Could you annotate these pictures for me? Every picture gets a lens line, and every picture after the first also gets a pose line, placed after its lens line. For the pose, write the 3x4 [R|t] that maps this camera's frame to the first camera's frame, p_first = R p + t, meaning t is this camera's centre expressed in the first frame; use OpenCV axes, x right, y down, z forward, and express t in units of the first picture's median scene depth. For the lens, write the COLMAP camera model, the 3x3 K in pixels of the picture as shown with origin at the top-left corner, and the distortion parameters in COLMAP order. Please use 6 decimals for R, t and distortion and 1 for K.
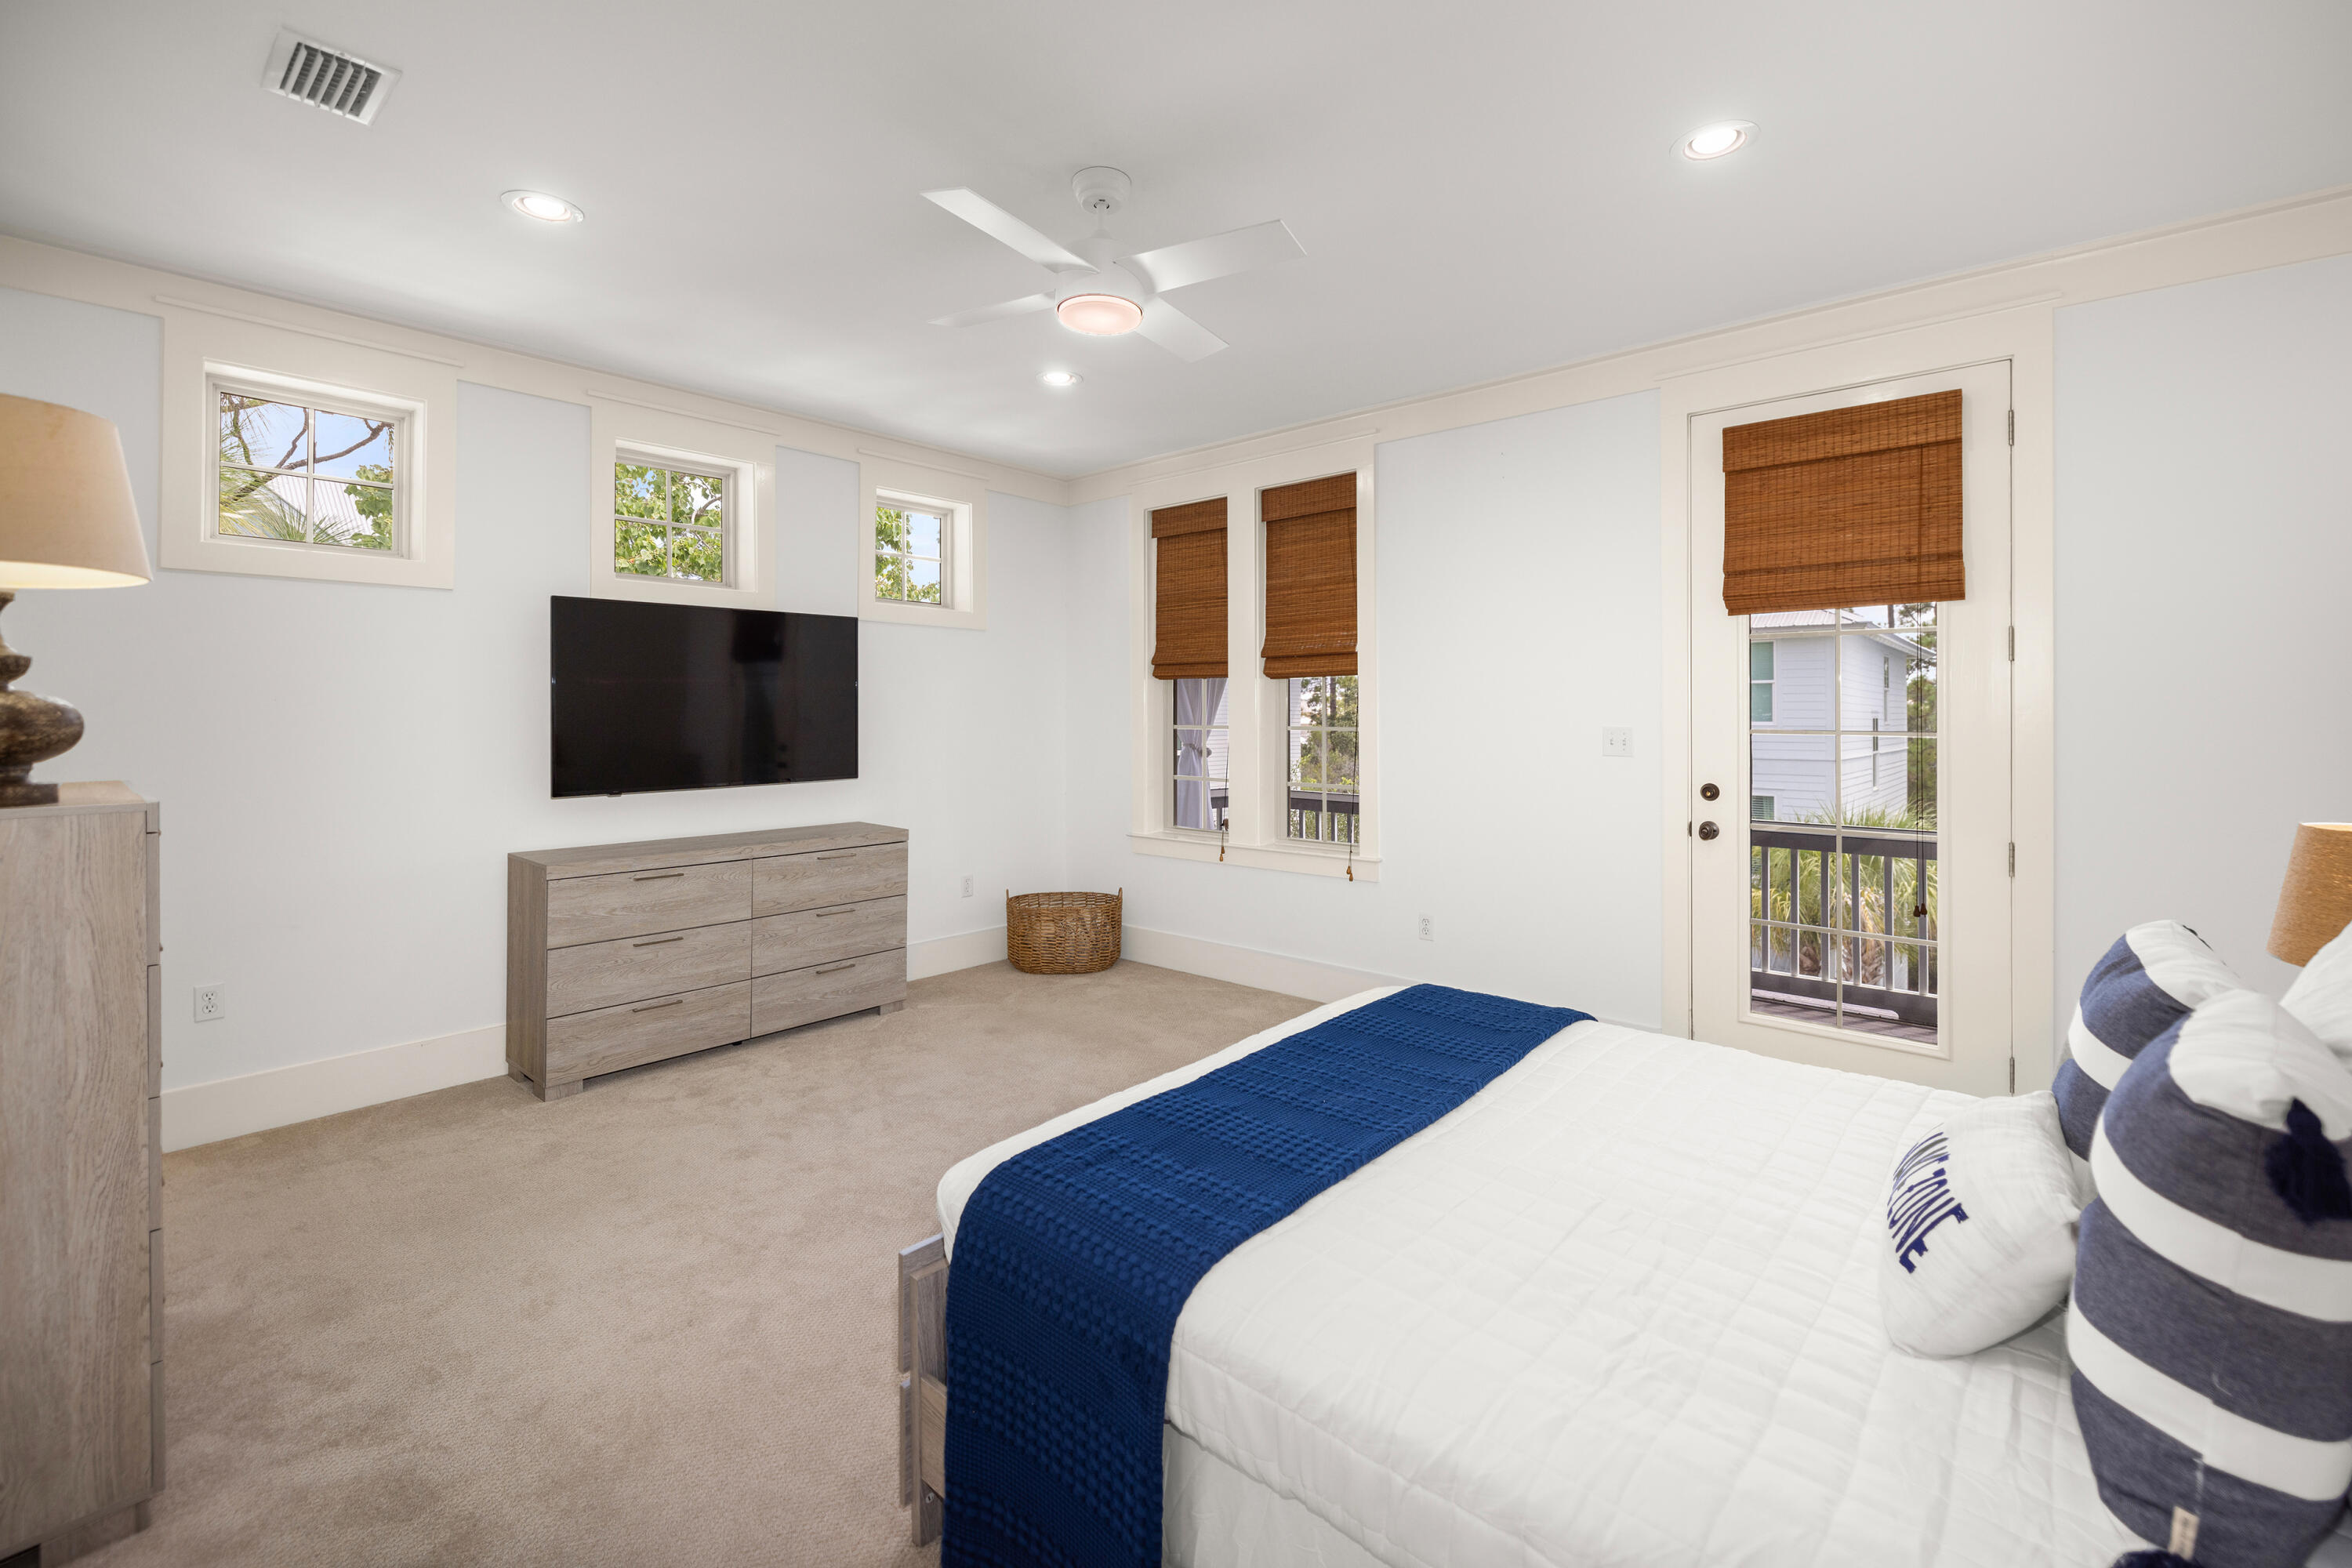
lens RADIAL K [[1071.5, 0, 1170.2], [0, 1071.5, 715.9], [0, 0, 1]] dist [0.000596, 0.000029]
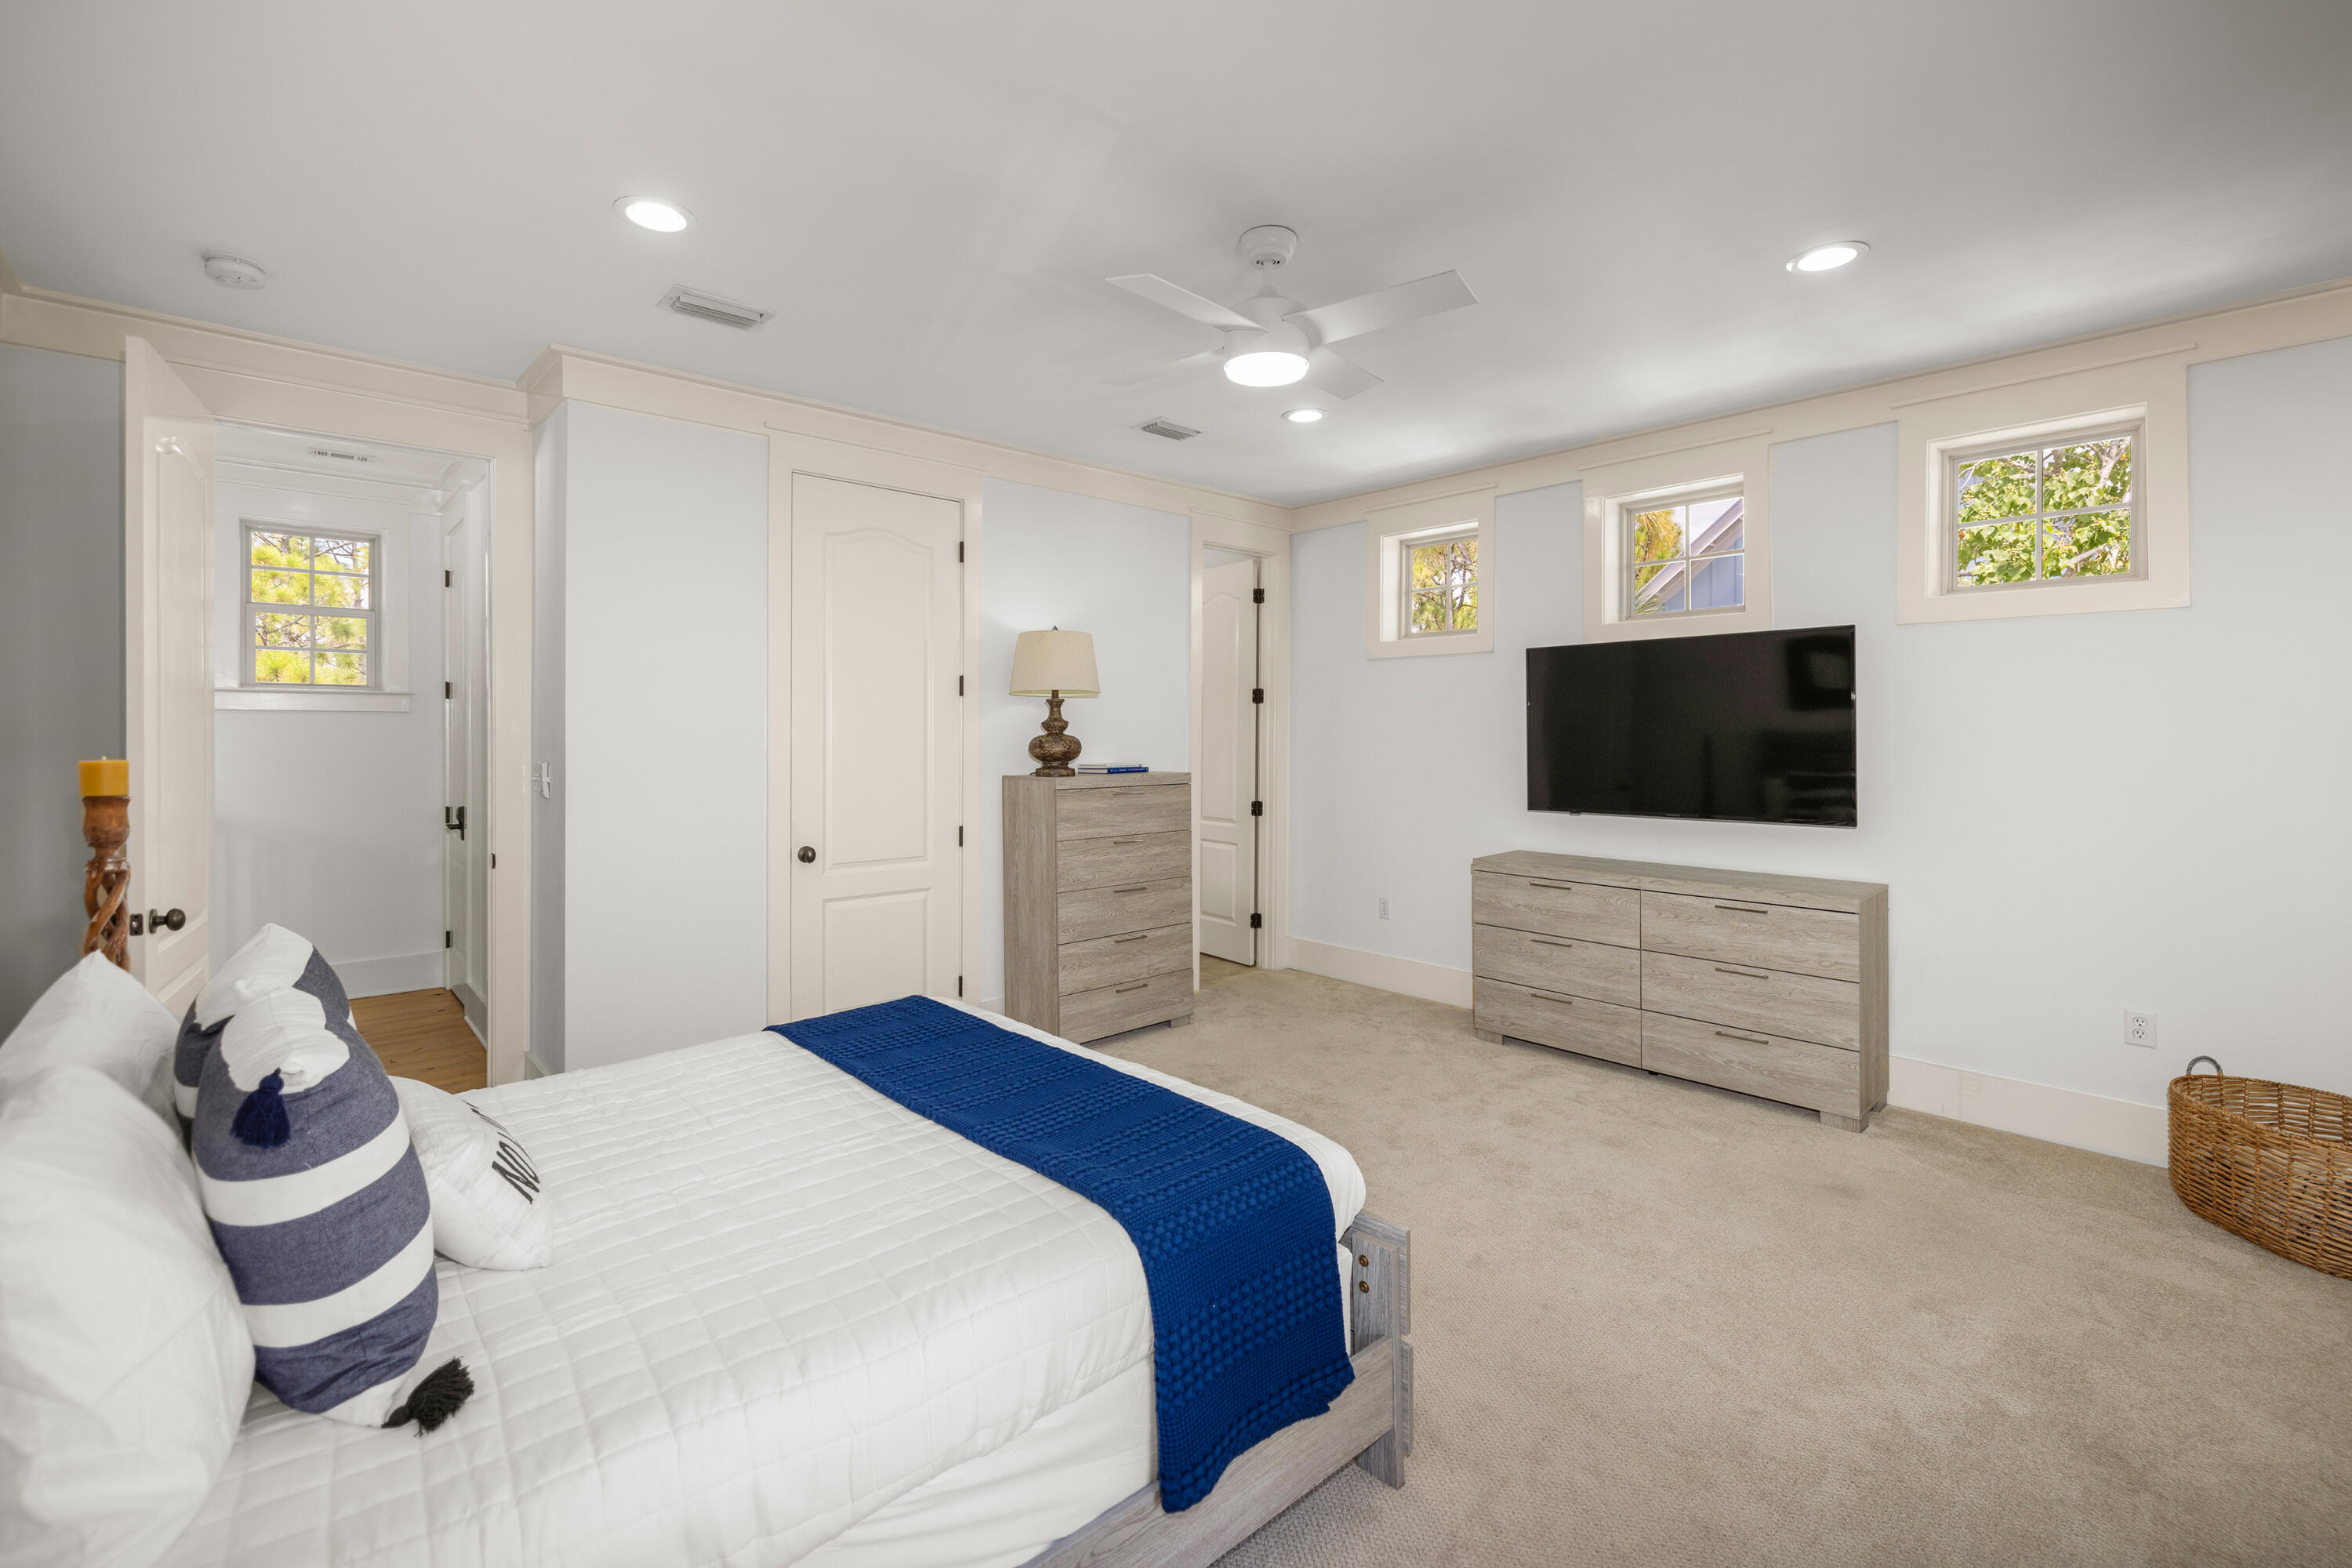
lens RADIAL K [[1017.0, 0, 1165.2], [0, 1017.0, 734.3], [0, 0, 1]] dist [0.000726, 0.000160]
pose [[-0.138569, 0.002753, -0.990349, 0.634797], [-0.003699, 0.999988, 0.003297, -0.013956], [0.990346, 0.004121, -0.138557, 0.714596]]
